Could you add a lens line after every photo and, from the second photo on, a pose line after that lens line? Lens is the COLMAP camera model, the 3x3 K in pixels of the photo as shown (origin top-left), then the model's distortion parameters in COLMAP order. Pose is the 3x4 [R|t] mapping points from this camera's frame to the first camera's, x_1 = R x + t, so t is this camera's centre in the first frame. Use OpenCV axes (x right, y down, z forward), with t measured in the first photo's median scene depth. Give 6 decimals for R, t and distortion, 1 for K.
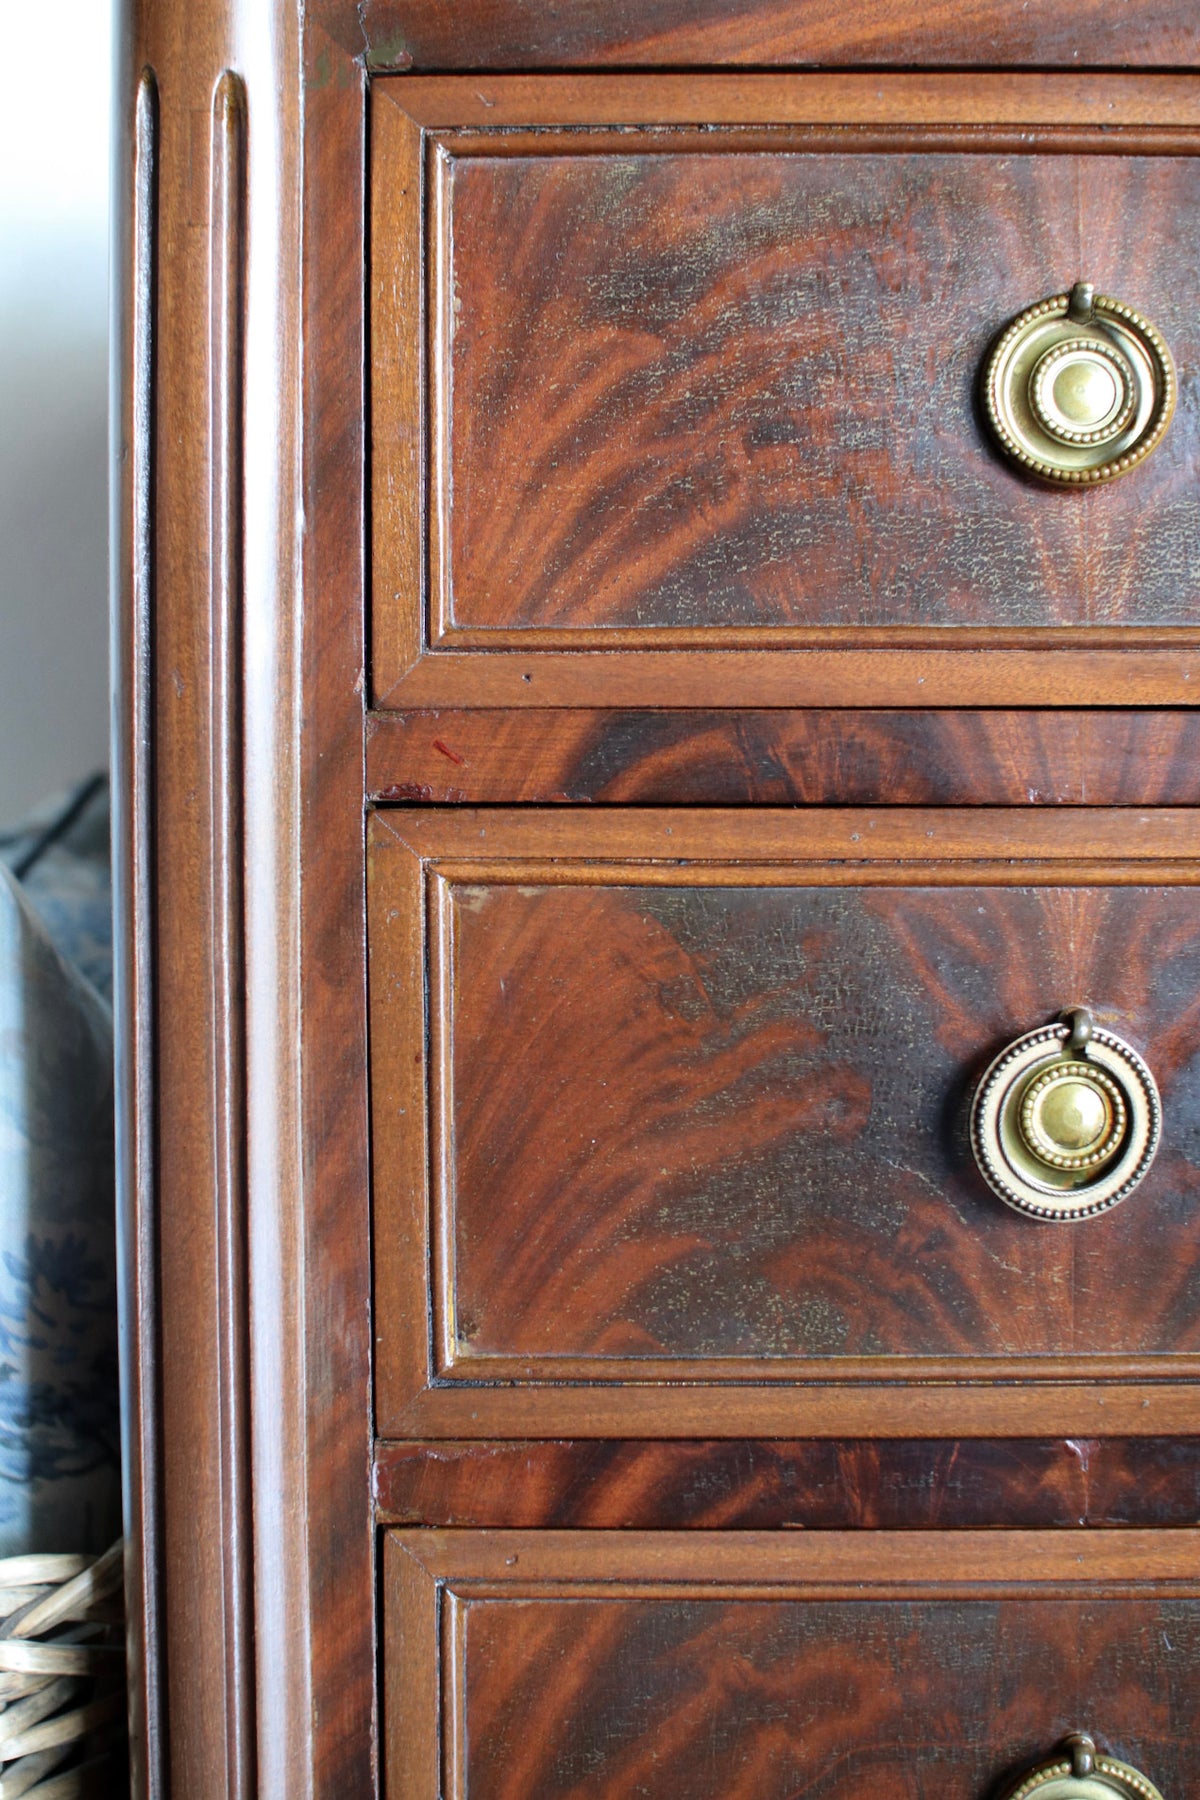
lens RADIAL K [[2528.8, 0, 600.0], [0, 2528.8, 900.0], [0, 0, 1]] dist [-0.181958, 0.142541]
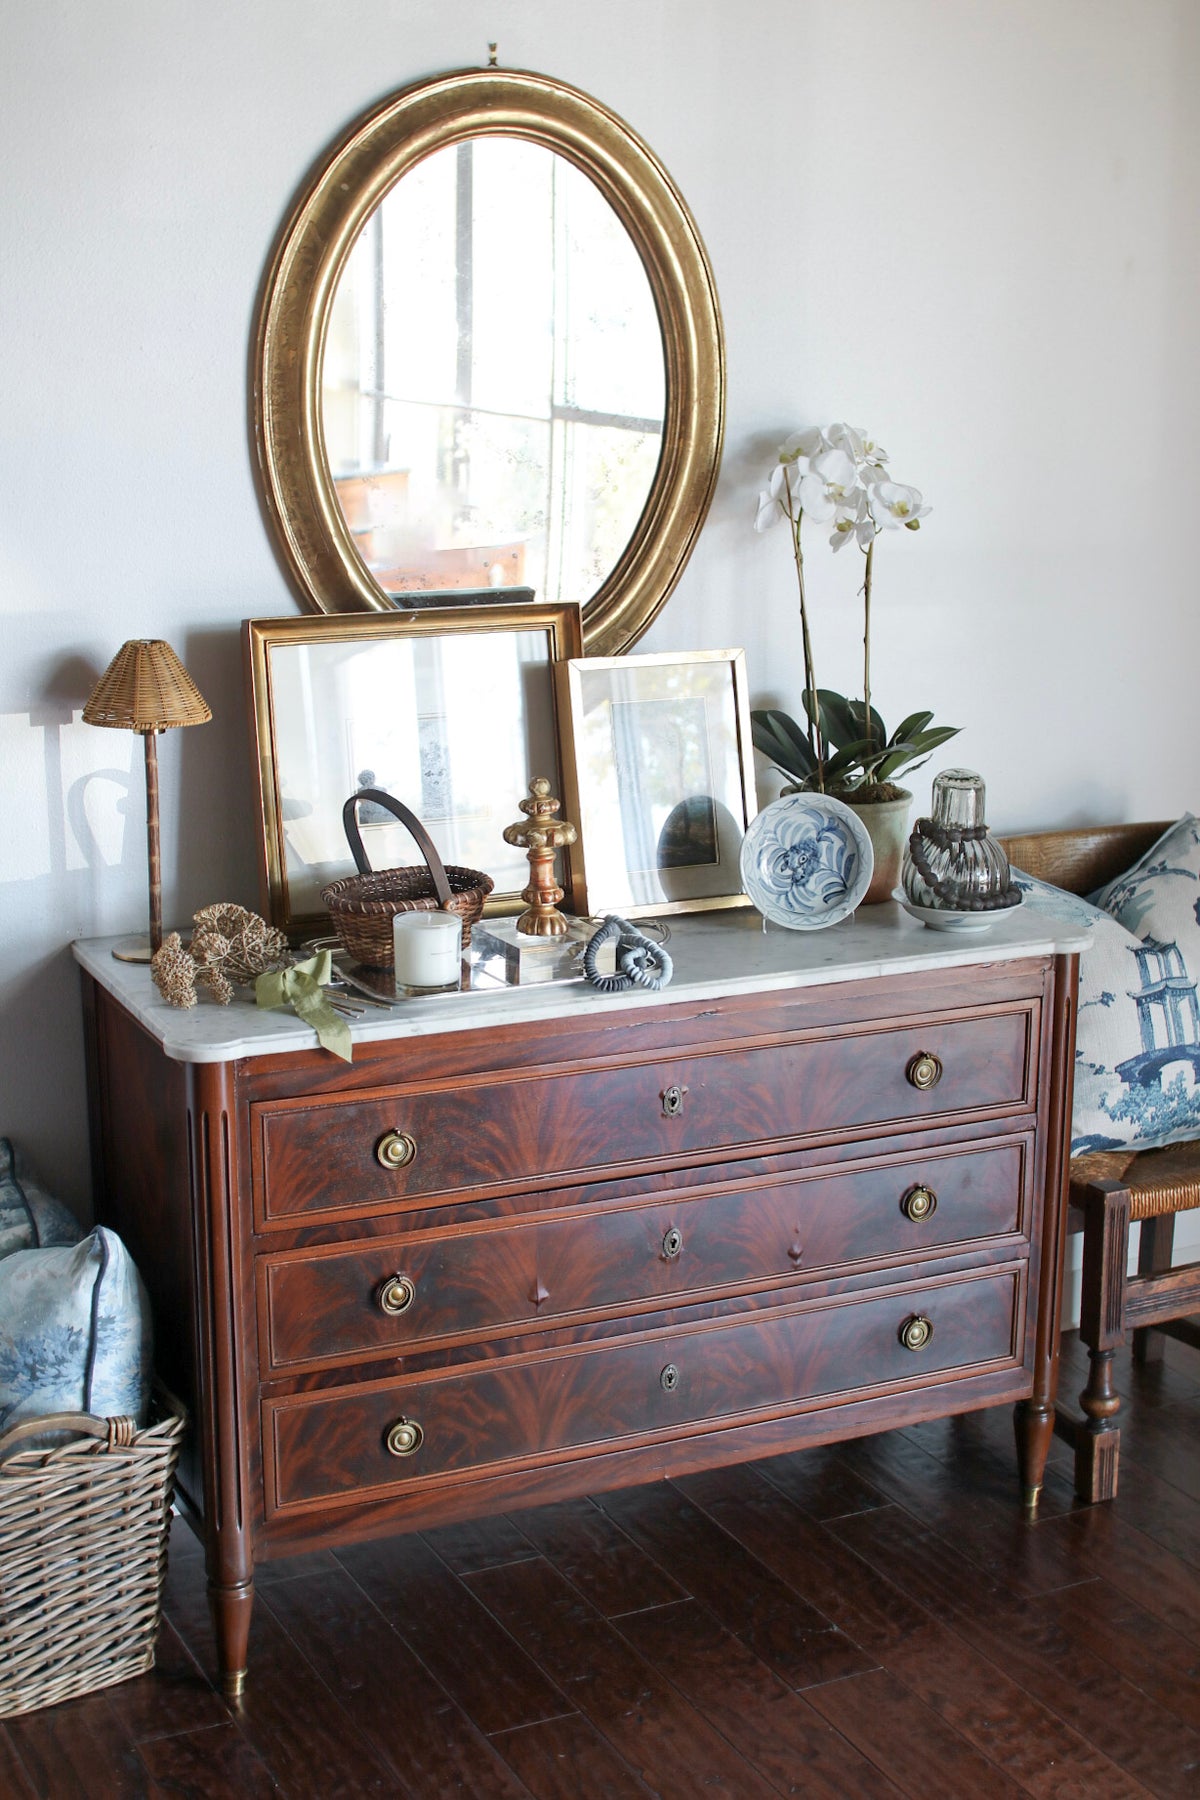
lens RADIAL K [[2585.9, 0, 600.0], [0, 2585.9, 900.0], [0, 0, 1]] dist [-0.170769, 0.086204]
pose [[0.889069, -0.099150, 0.446906, -1.578310], [0.007356, 0.979231, 0.202616, -1.633894], [-0.457714, -0.176852, 0.871333, -3.300139]]
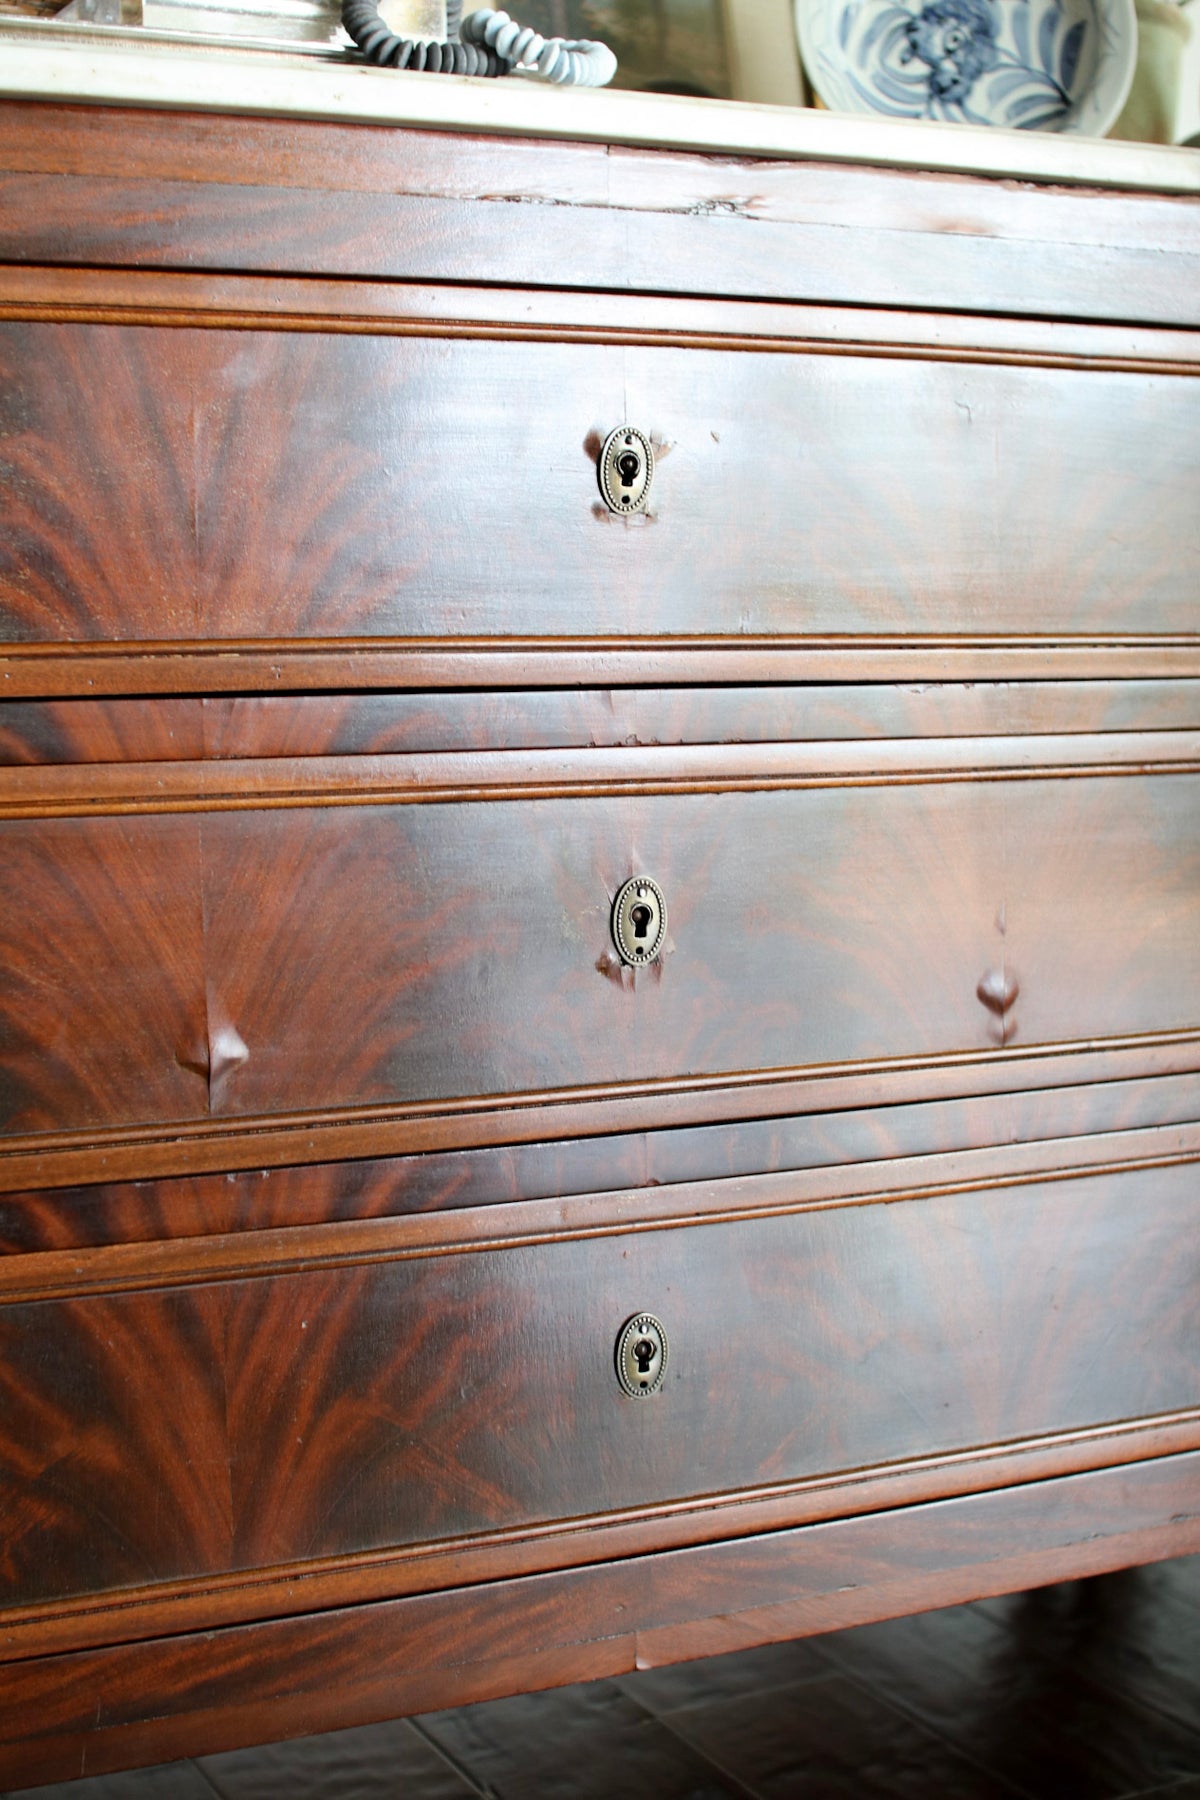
lens RADIAL K [[2553.2, 0, 600.0], [0, 2553.2, 900.0], [0, 0, 1]] dist [-0.198866, 0.298563]
pose [[0.890697, -0.052340, 0.451575, -0.001778], [0.029438, 0.997906, 0.057598, -0.034326], [-0.453644, -0.038009, 0.890372, -0.493178]]
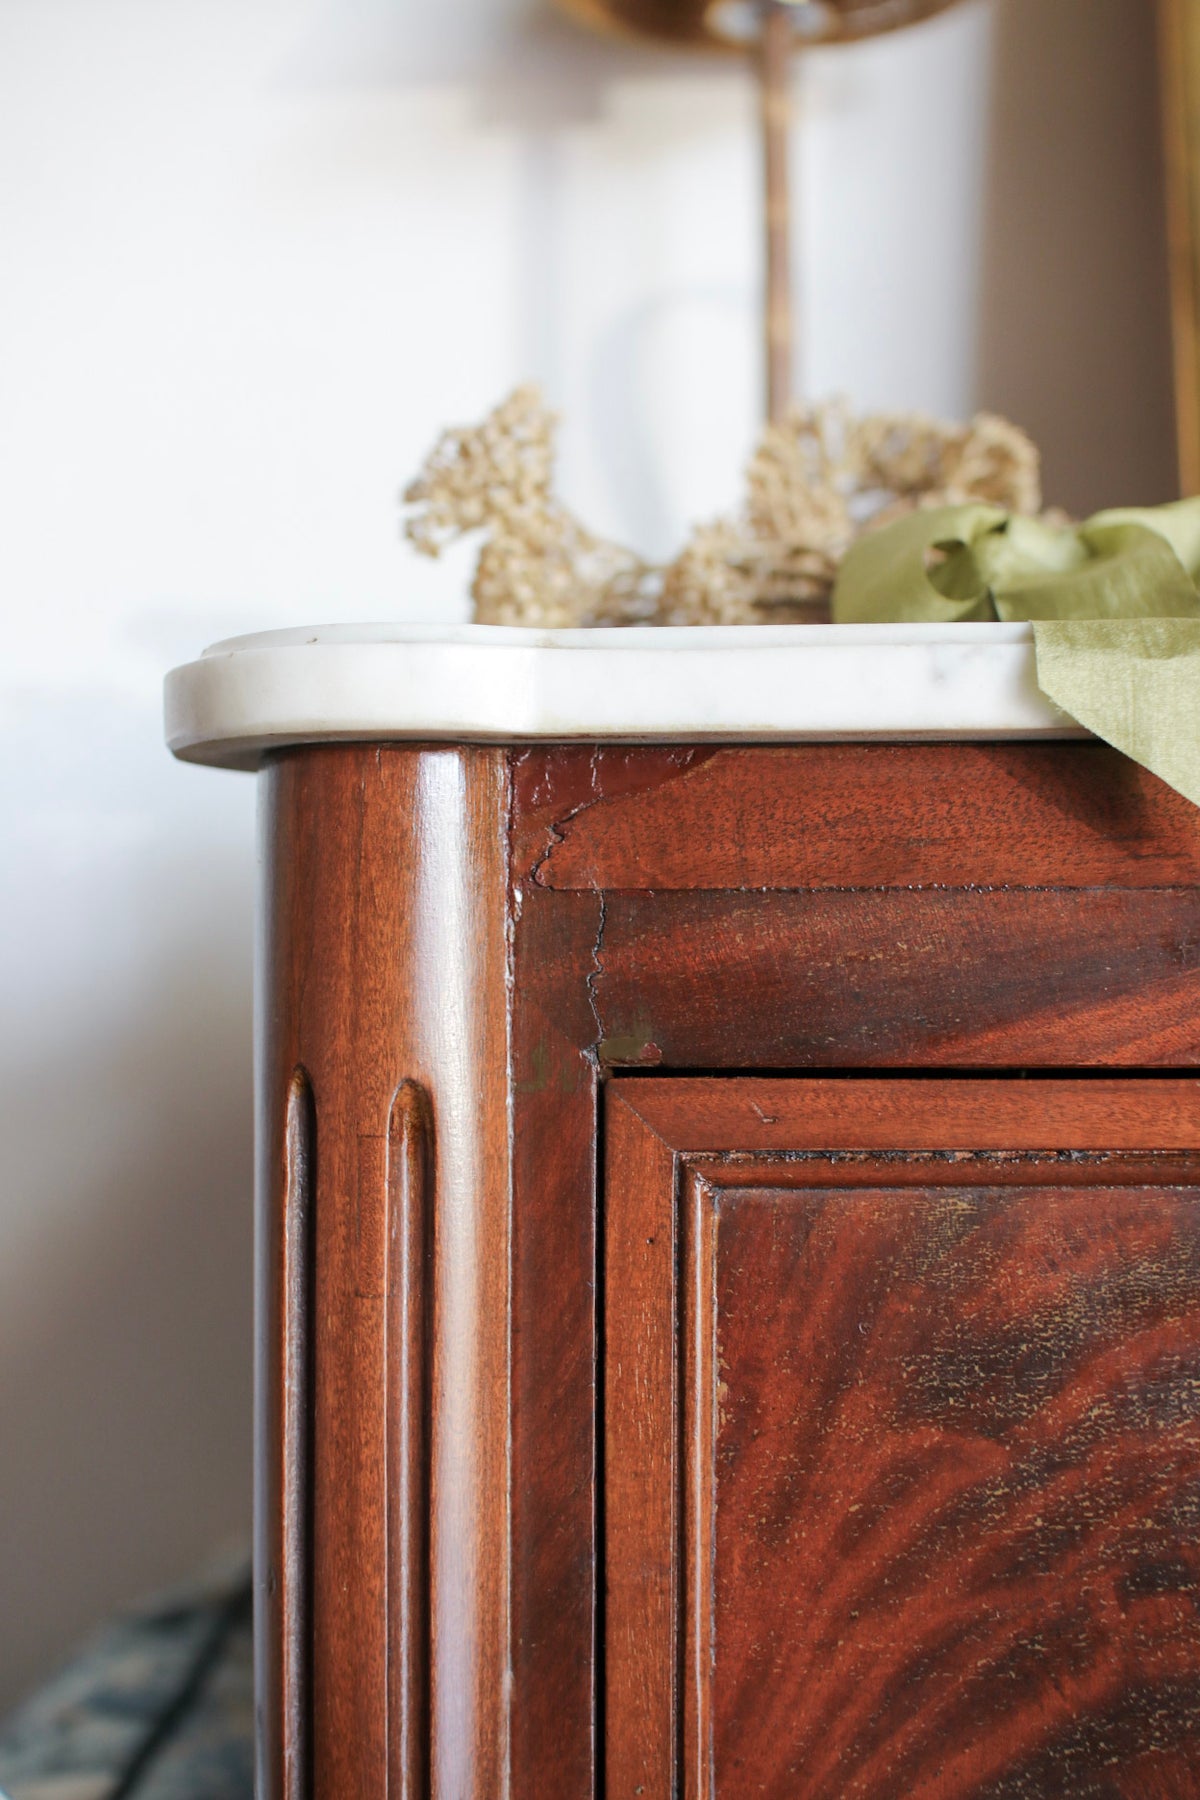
lens RADIAL K [[2585.9, 0, 600.0], [0, 2585.9, 900.0], [0, 0, 1]] dist [-0.170769, 0.086204]
pose [[0.995106, -0.000184, -0.098814, -0.018658], [-0.008977, 0.995695, -0.092259, -0.311817], [0.098405, 0.092694, 0.990820, 0.240994]]
